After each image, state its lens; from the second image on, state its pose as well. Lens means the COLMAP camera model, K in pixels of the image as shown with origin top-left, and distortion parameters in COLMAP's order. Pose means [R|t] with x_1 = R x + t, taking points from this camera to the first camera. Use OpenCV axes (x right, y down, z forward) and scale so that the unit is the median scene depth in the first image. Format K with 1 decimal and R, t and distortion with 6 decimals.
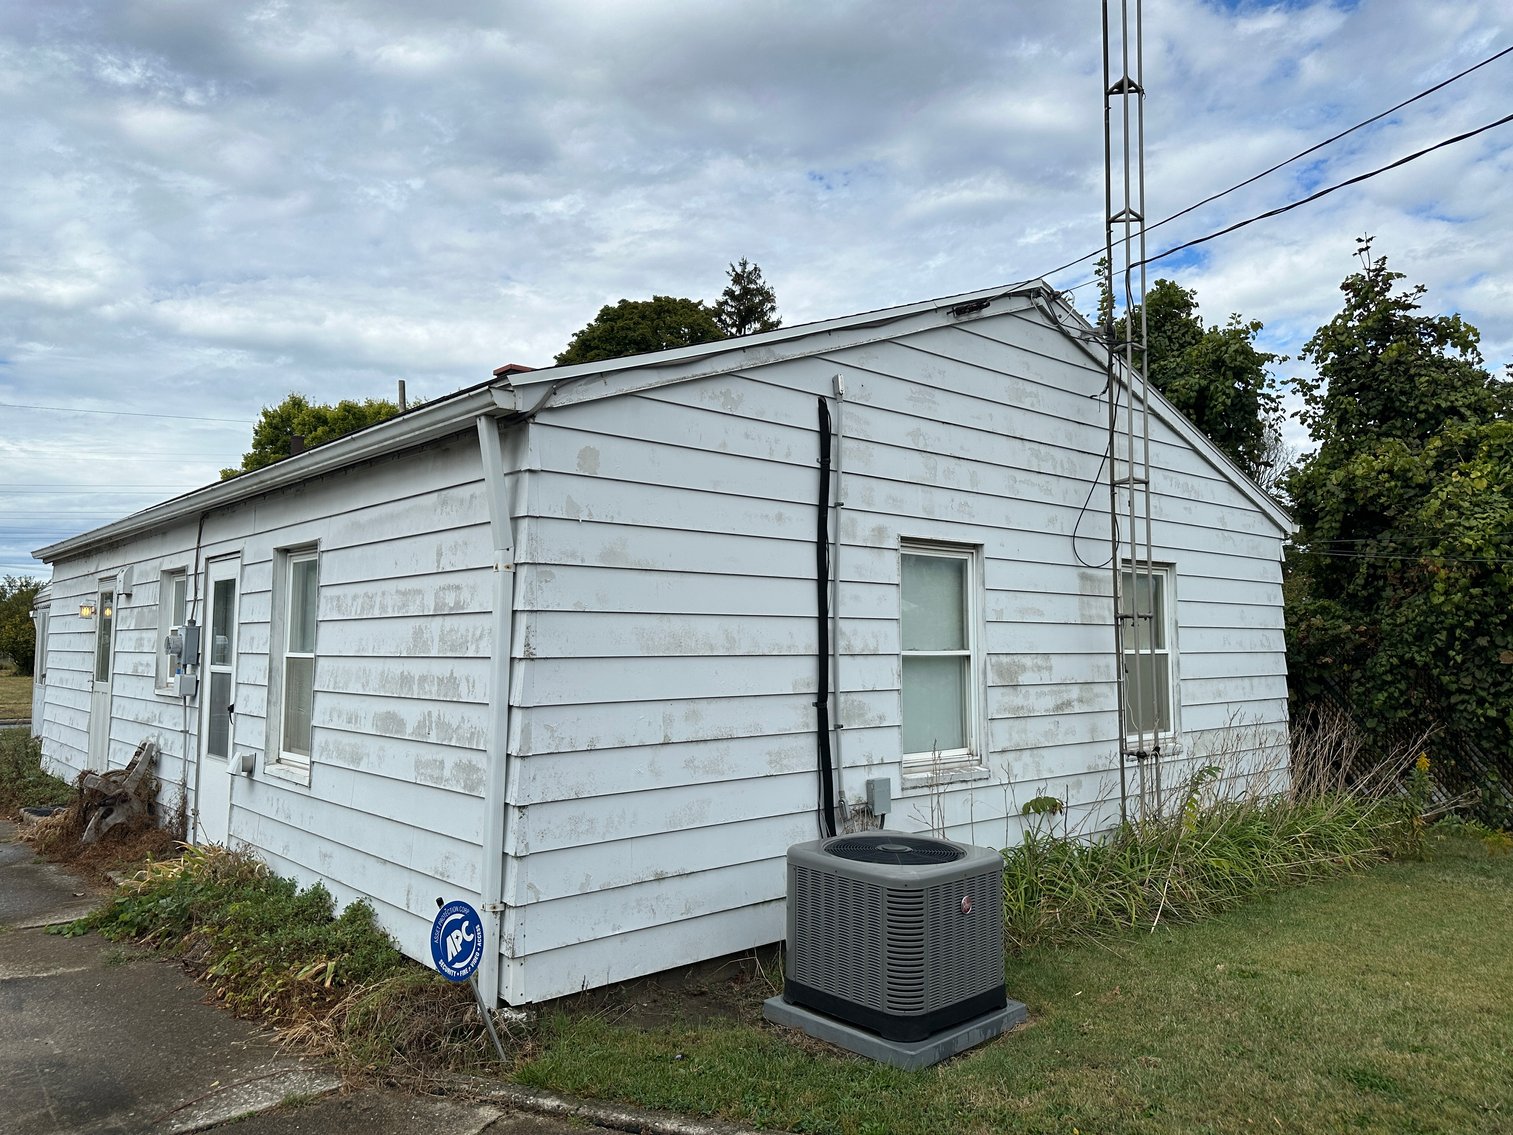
lens RADIAL K [[1052.6, 0, 757.4], [0, 1052.6, 563.8], [0, 0, 1]] dist [0.035993, -0.034858]
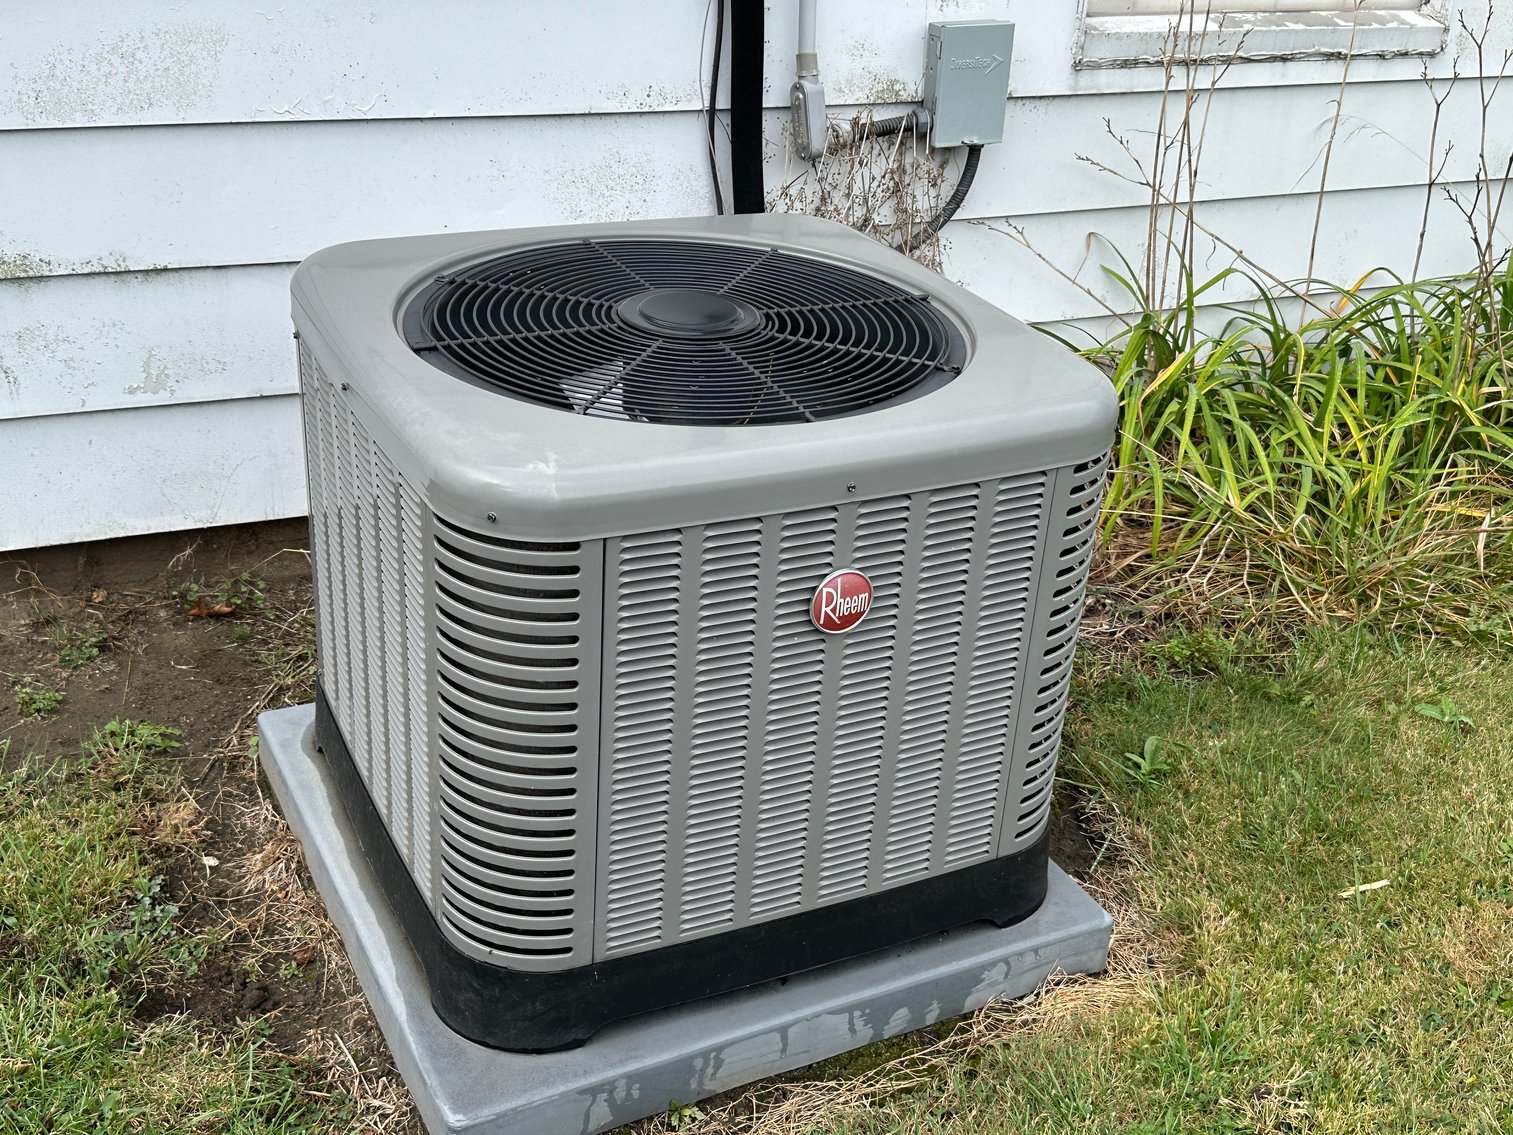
lens RADIAL K [[1720.5, 0, 737.0], [0, 1720.5, 560.0], [0, 0, 1]] dist [0.181463, -0.405455]
pose [[0.953494, 0.170804, -0.248346, 0.209909], [-0.025063, 0.866016, 0.499387, 0.095670], [0.300369, -0.469938, 0.830022, 0.527749]]
